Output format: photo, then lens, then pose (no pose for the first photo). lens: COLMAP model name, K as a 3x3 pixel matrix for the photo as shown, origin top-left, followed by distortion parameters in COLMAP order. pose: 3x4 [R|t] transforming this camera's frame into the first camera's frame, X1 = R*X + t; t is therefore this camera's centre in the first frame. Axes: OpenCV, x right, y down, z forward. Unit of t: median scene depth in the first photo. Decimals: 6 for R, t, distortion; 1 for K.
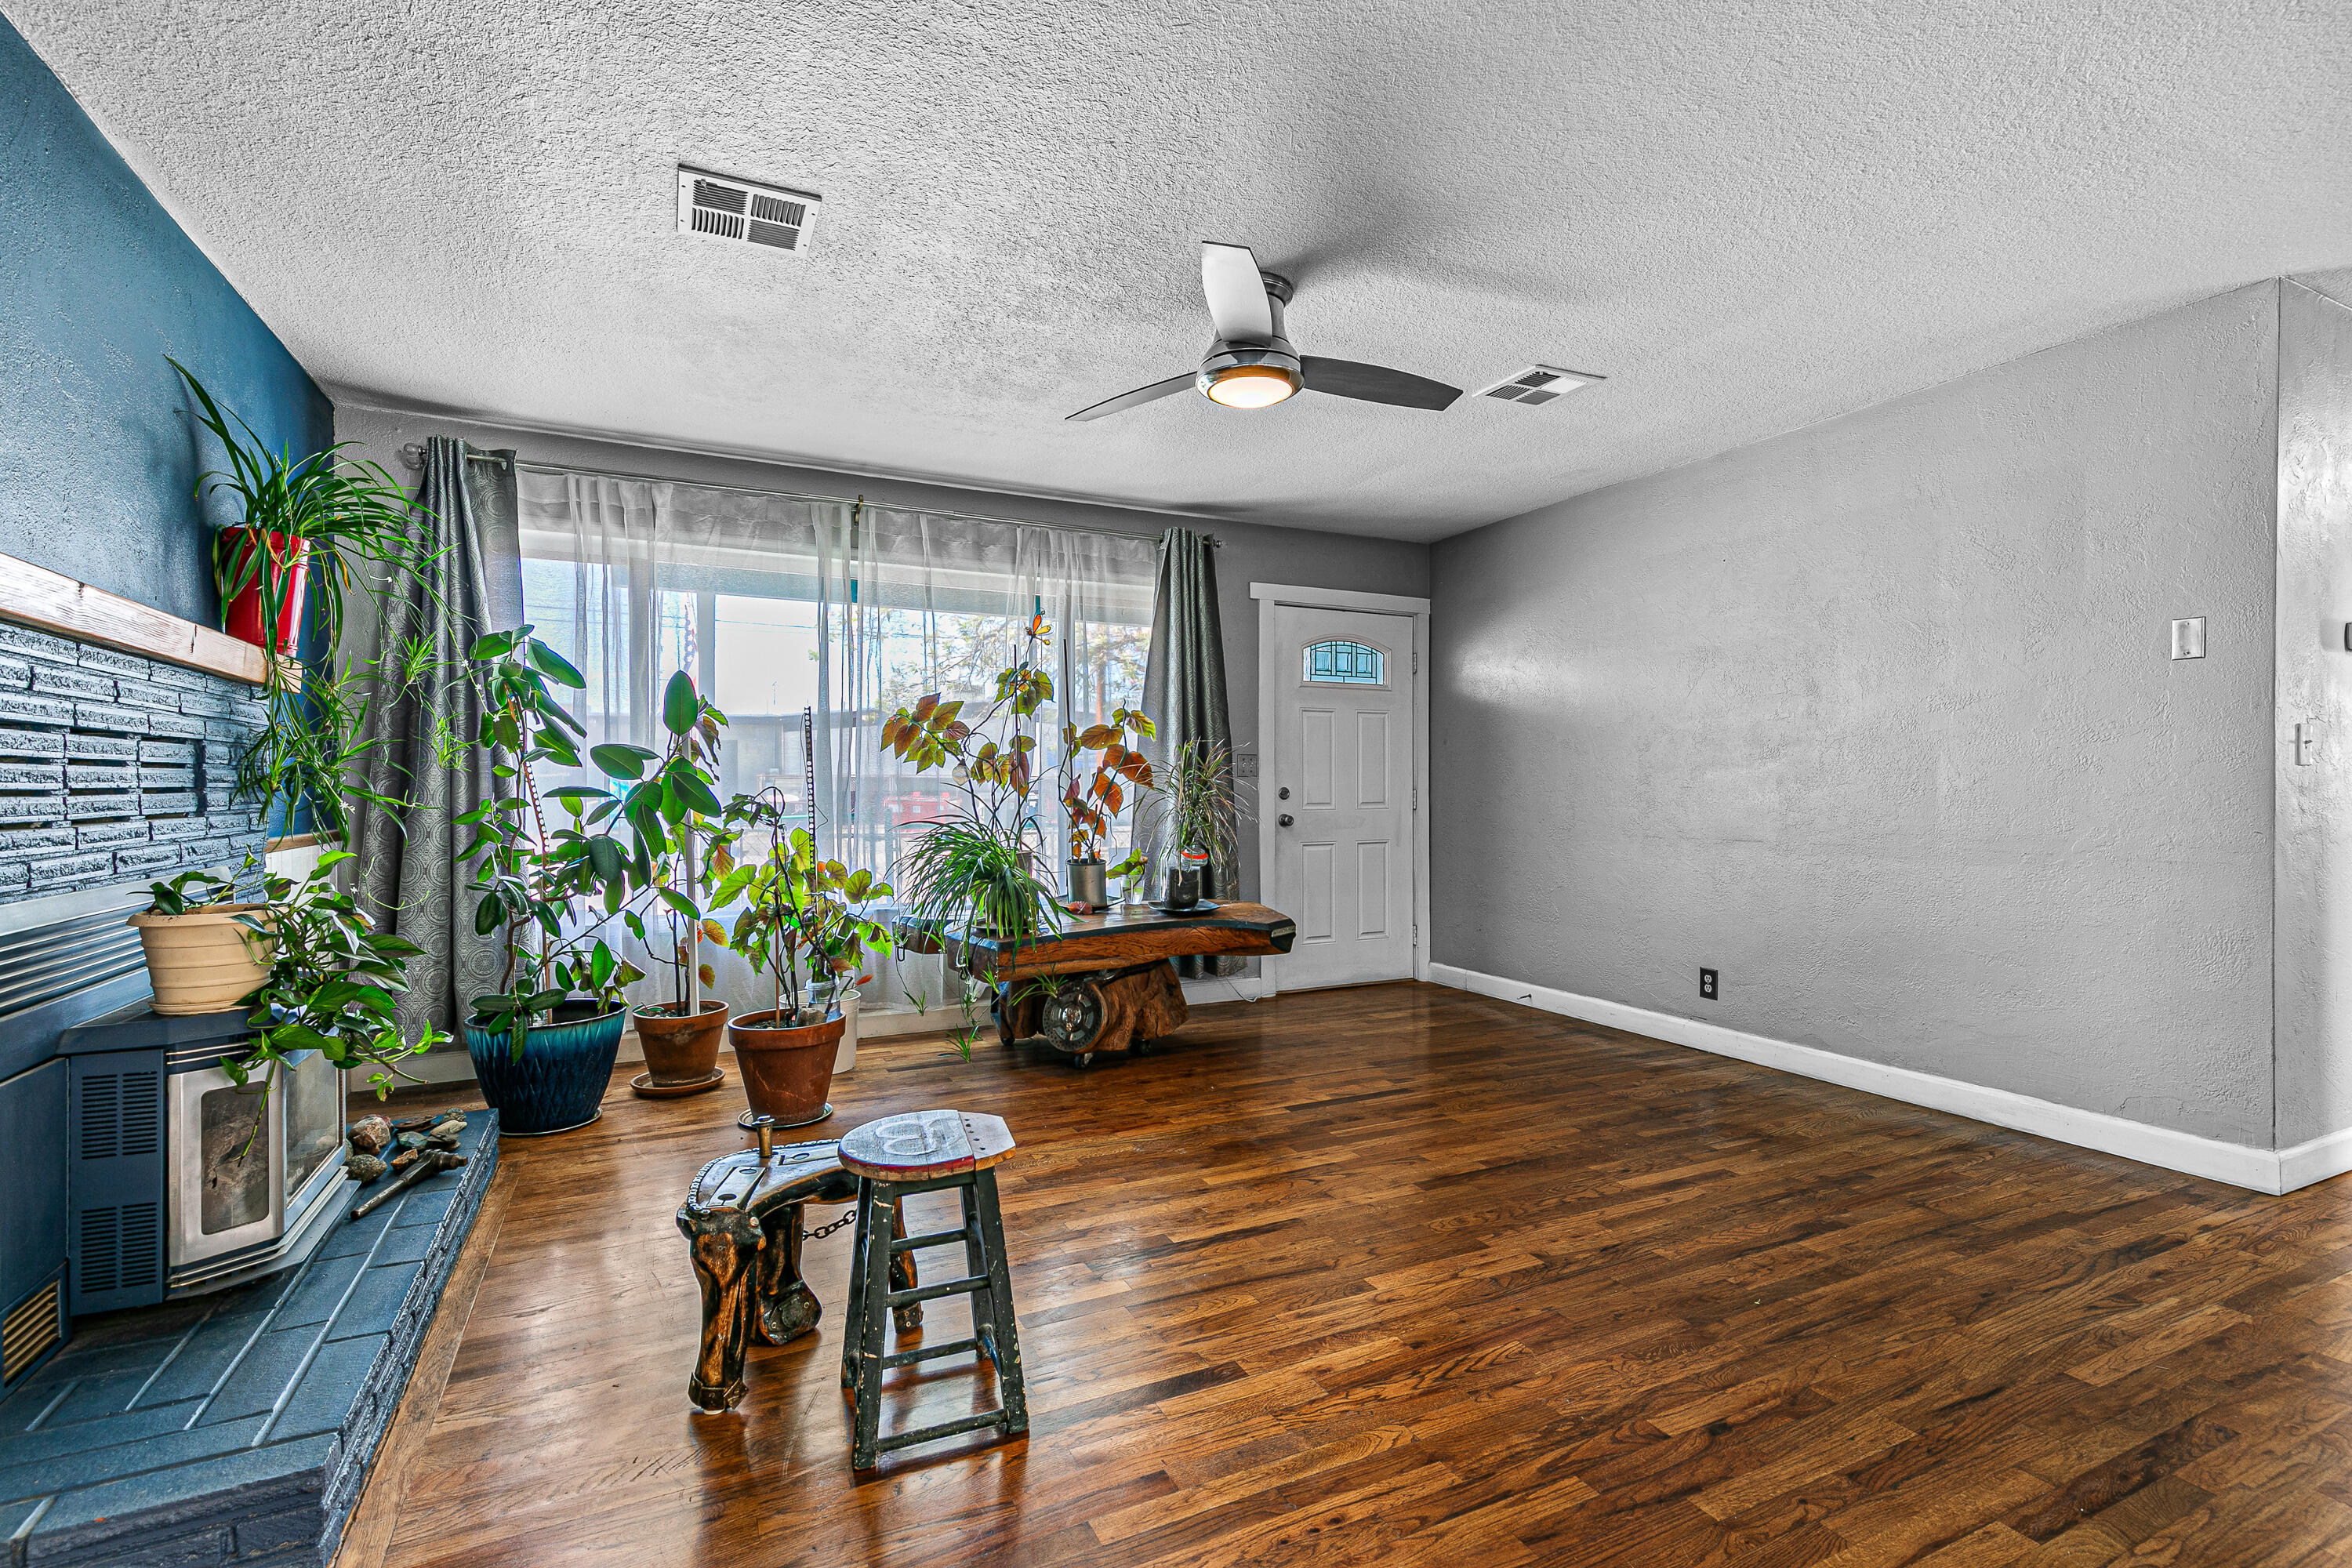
lens RADIAL K [[1068.2, 0, 1184.3], [0, 1068.2, 793.5], [0, 0, 1]] dist [0.009117, -0.000931]
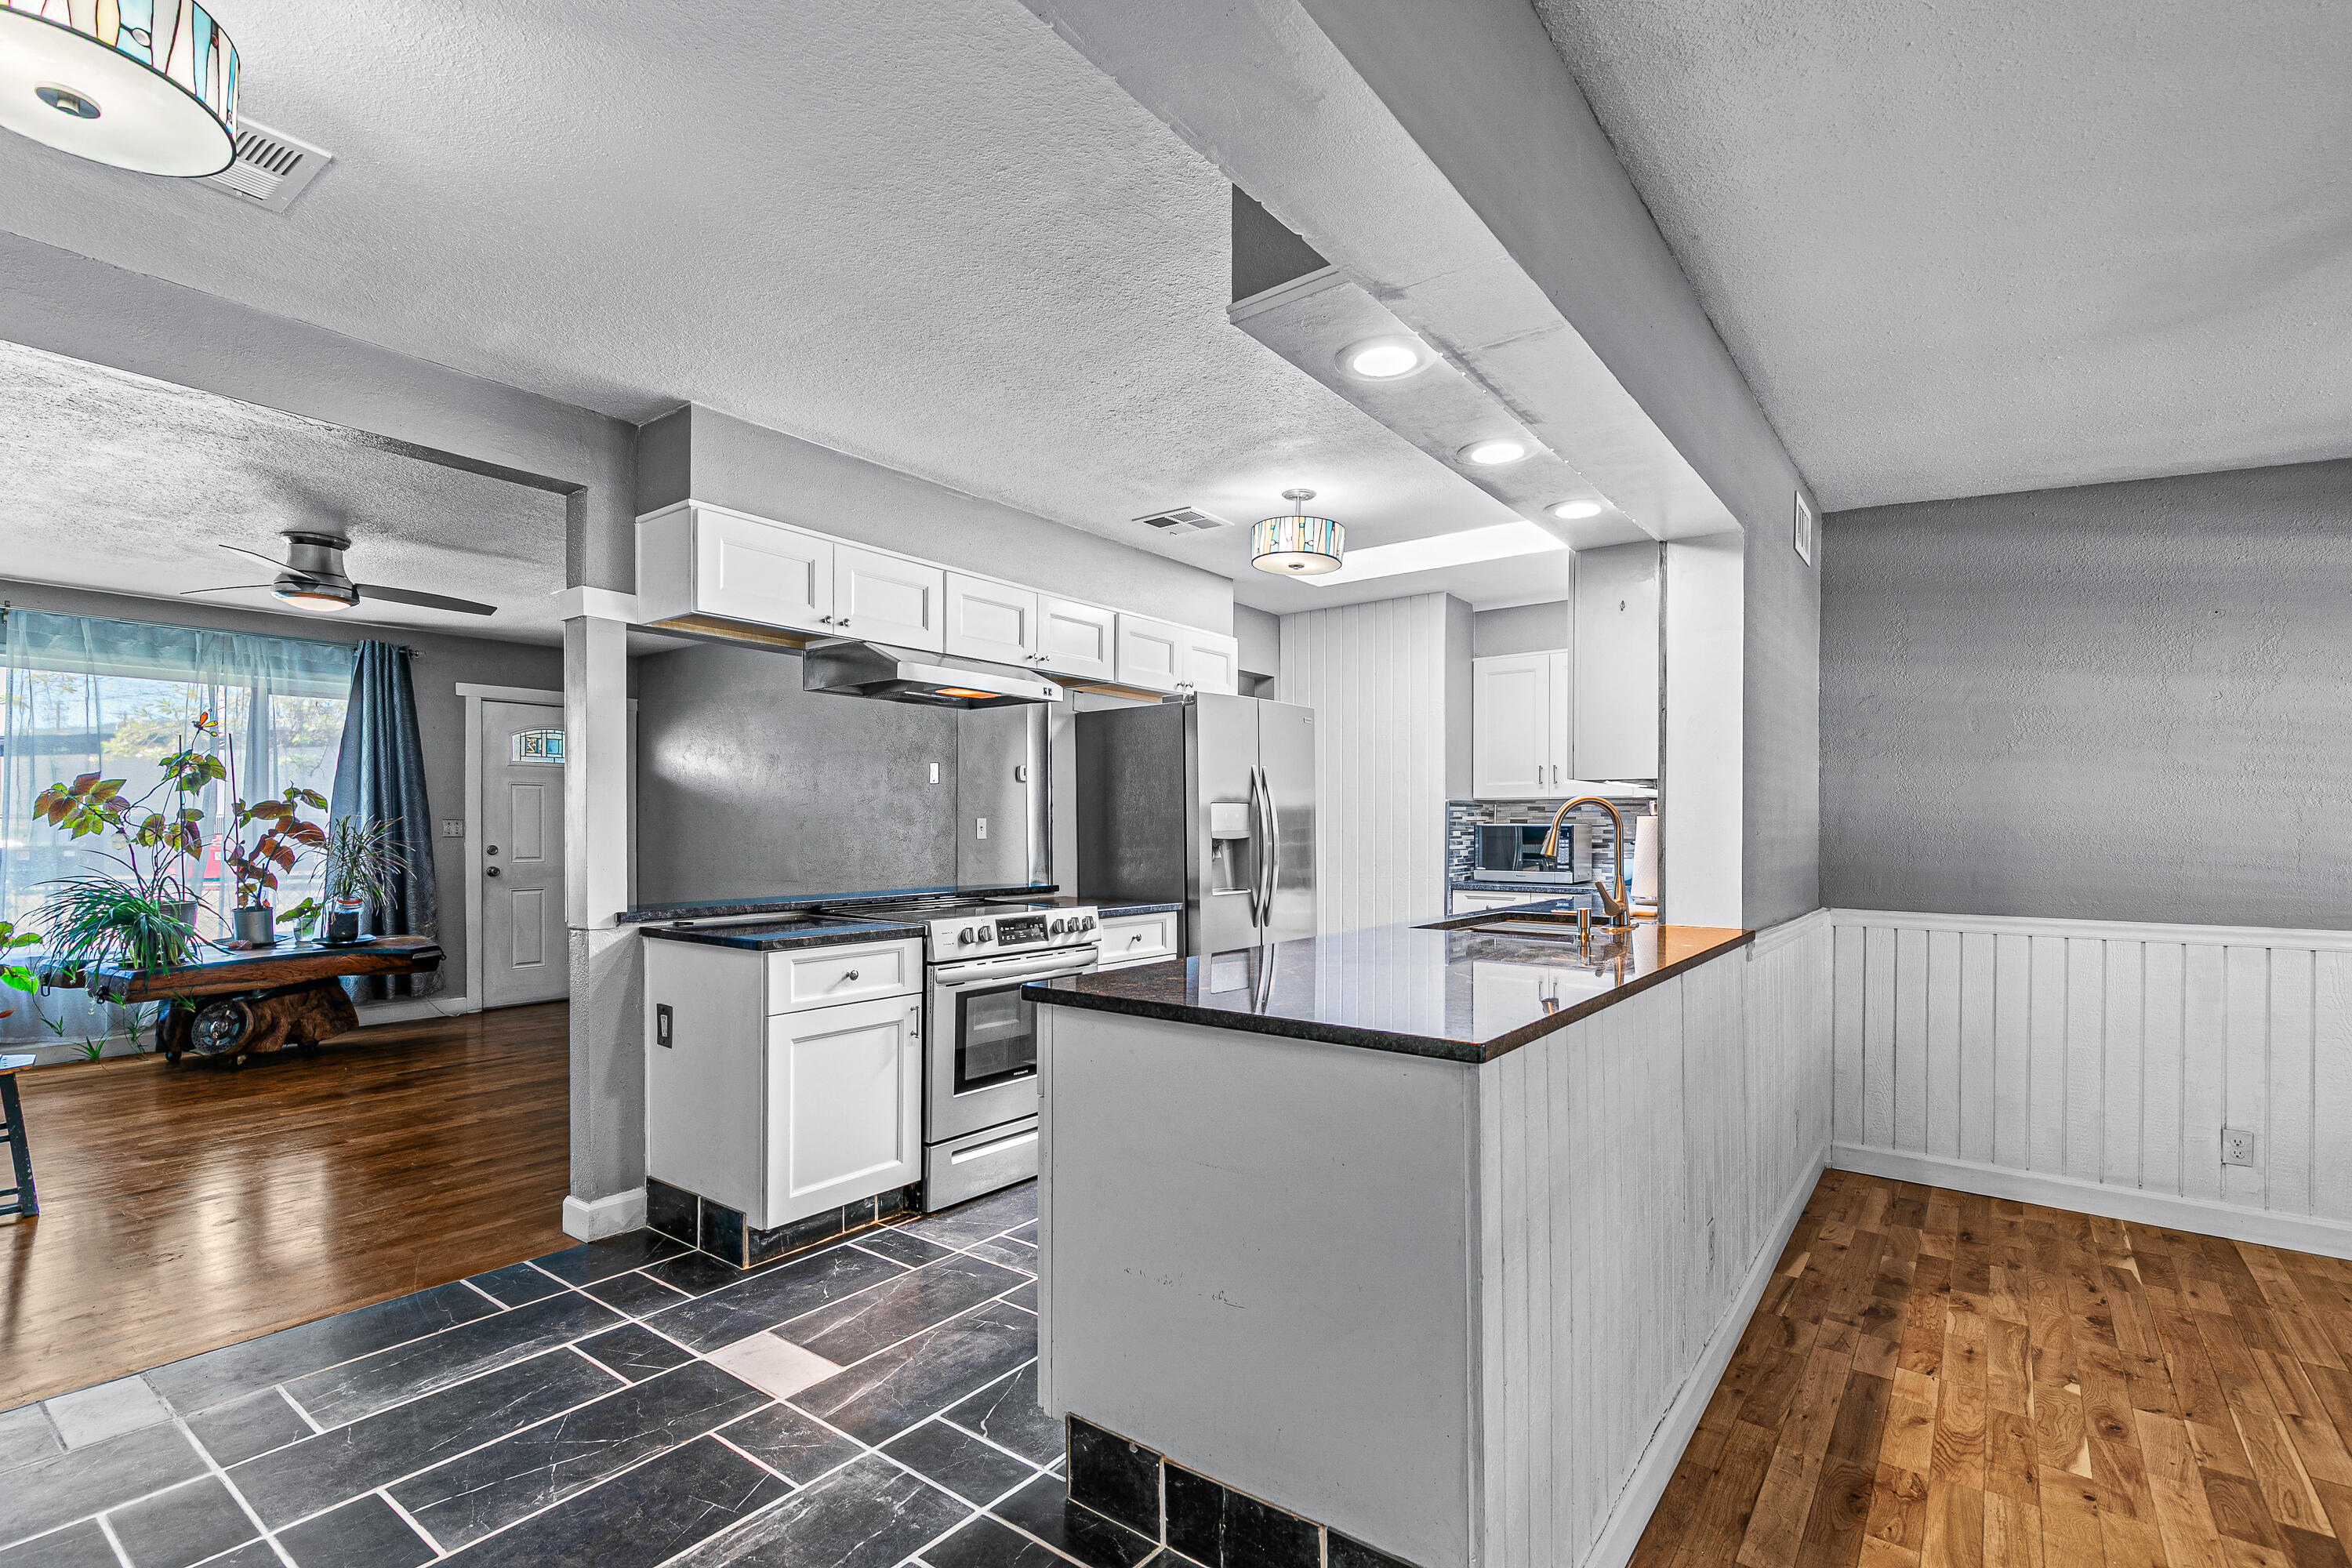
lens RADIAL K [[1068.2, 0, 1171.8], [0, 1068.2, 827.1], [0, 0, 1]] dist [0.009117, -0.000931]
pose [[0.894387, 0.000973, 0.447293, 0.312751], [0.001161, 0.999989, -0.004497, -0.026148], [-0.447293, 0.004542, 0.894376, -0.627734]]
